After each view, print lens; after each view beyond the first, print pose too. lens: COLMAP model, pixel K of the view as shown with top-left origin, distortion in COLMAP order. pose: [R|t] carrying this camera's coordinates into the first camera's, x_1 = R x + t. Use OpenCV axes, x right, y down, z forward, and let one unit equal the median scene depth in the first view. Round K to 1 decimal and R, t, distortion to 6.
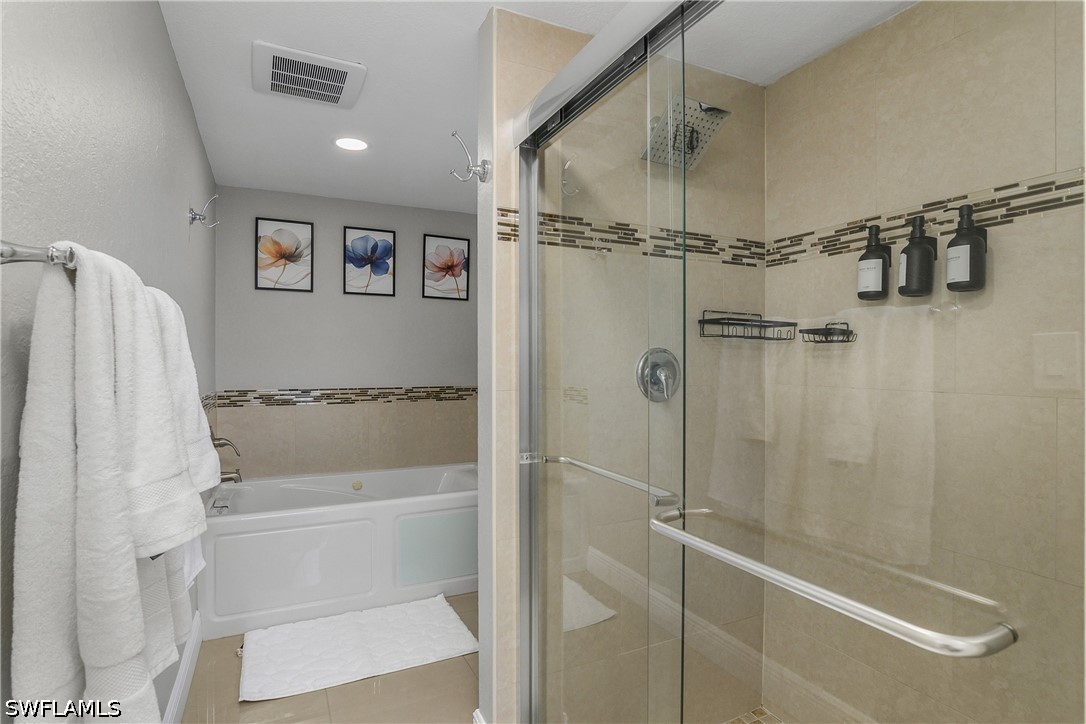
lens RADIAL K [[546.0, 0, 542.0], [0, 546.0, 362.8], [0, 0, 1]] dist [-0.023228, 0.004346]
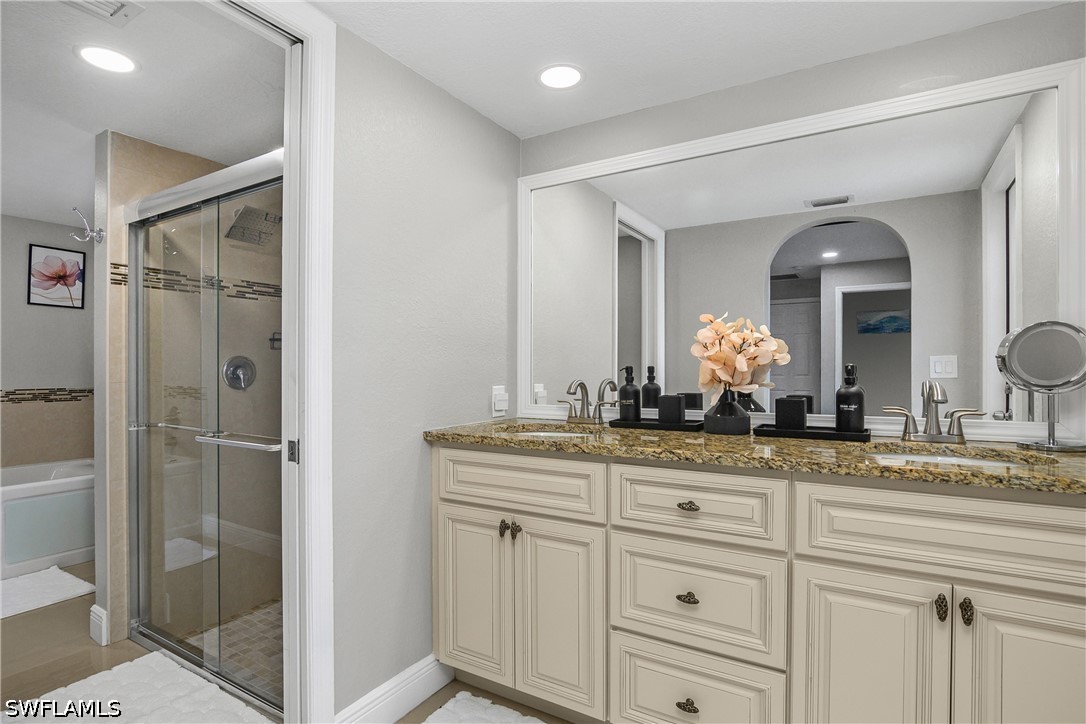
lens RADIAL K [[546.0, 0, 546.3], [0, 546.0, 368.7], [0, 0, 1]] dist [-0.023228, 0.004346]
pose [[0.836358, 0.000397, 0.548184, 0.103312], [0.000051, 1.000000, -0.000803, 0.011455], [-0.548184, 0.000700, 0.836358, -0.851621]]
